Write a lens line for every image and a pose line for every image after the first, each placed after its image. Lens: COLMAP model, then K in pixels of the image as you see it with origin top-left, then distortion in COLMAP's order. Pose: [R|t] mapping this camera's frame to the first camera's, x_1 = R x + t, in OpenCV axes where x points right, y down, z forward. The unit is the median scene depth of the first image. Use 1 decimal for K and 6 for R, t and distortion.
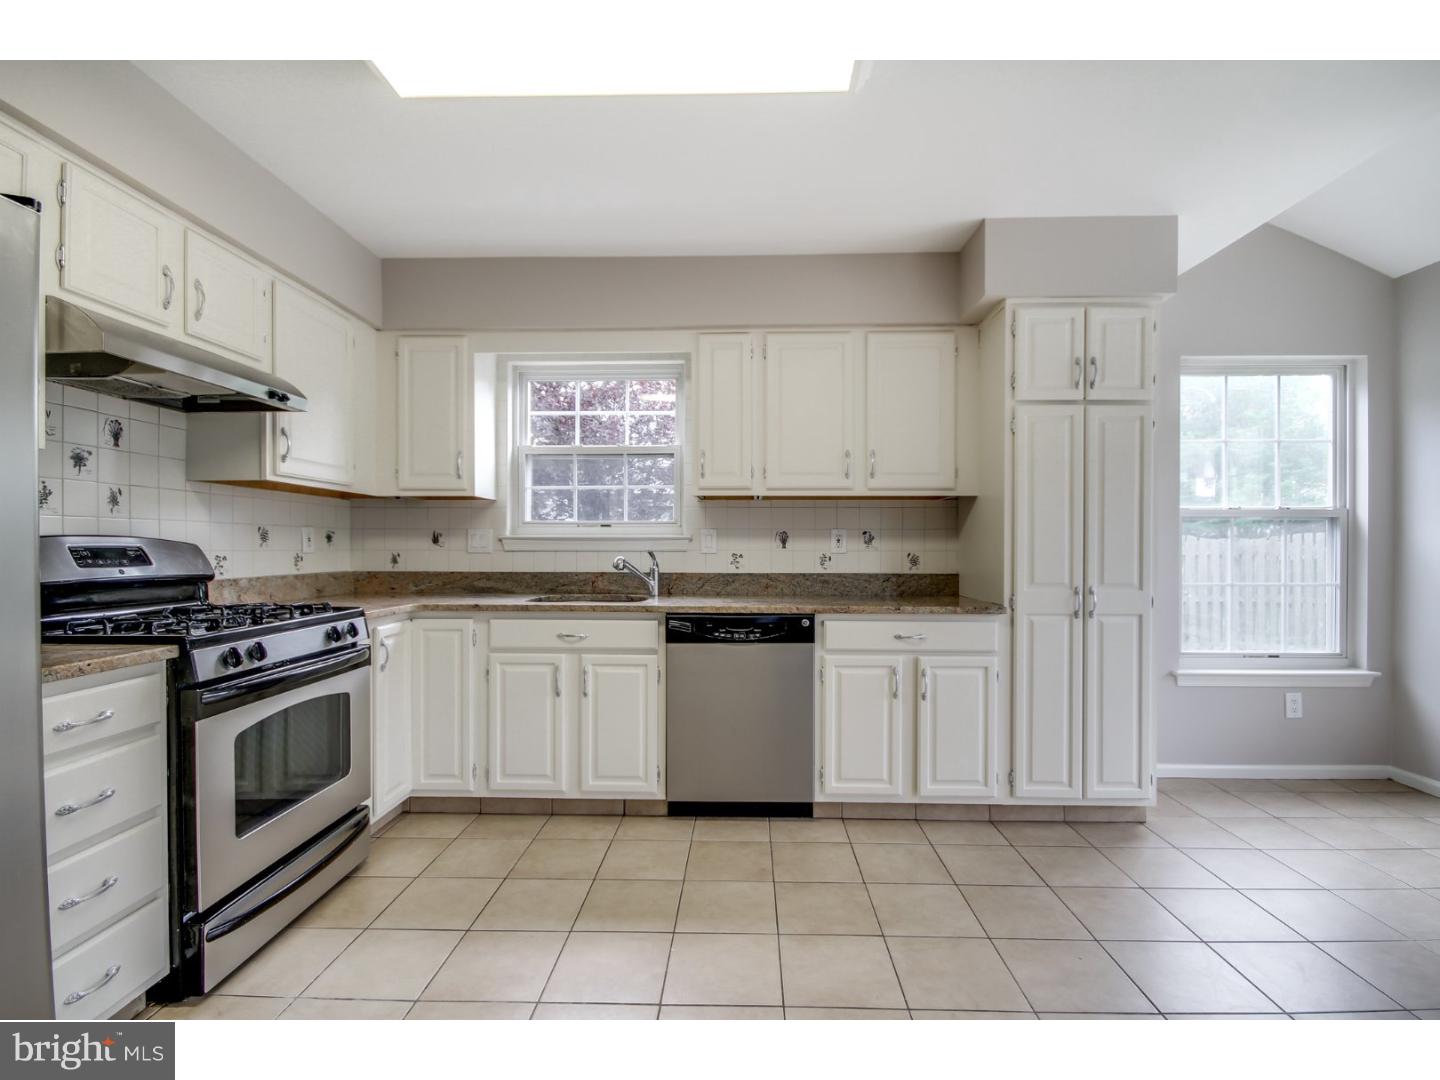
lens RADIAL K [[713.2, 0, 718.5], [0, 713.2, 550.2], [0, 0, 1]] dist [0.000746, -0.002991]
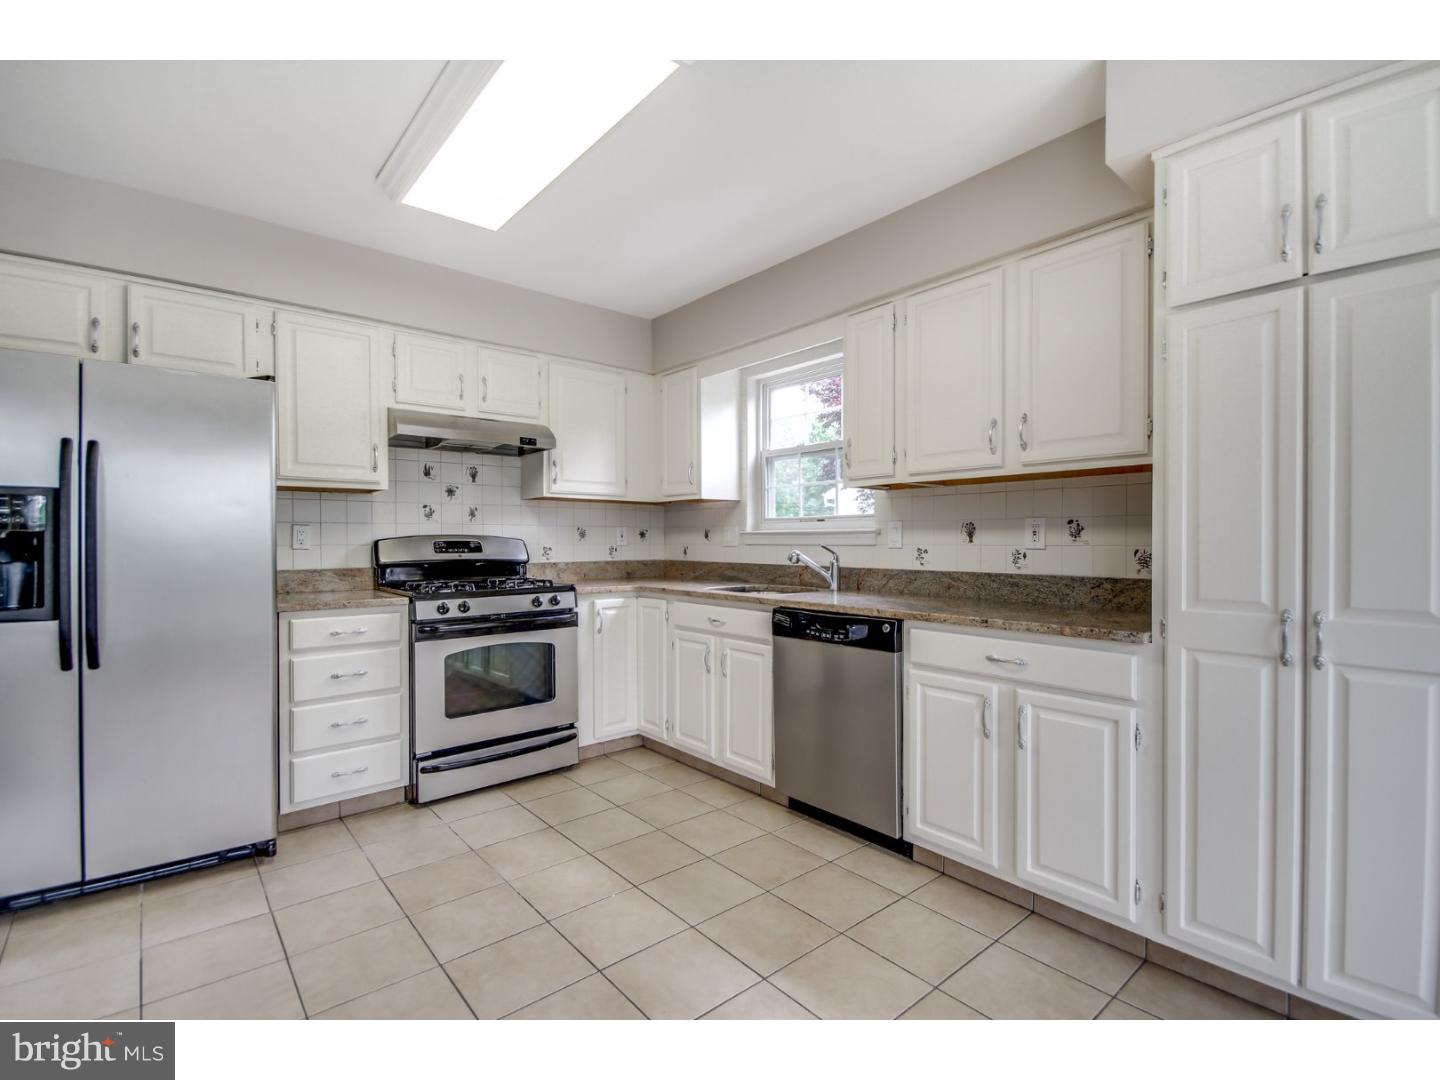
lens RADIAL K [[713.2, 0, 717.9], [0, 713.2, 546.8], [0, 0, 1]] dist [0.000746, -0.002991]
pose [[0.634371, 0.004864, -0.773013, 0.652318], [-0.002321, 0.999988, 0.004387, -0.000671], [0.773025, -0.000989, 0.634375, 0.289241]]
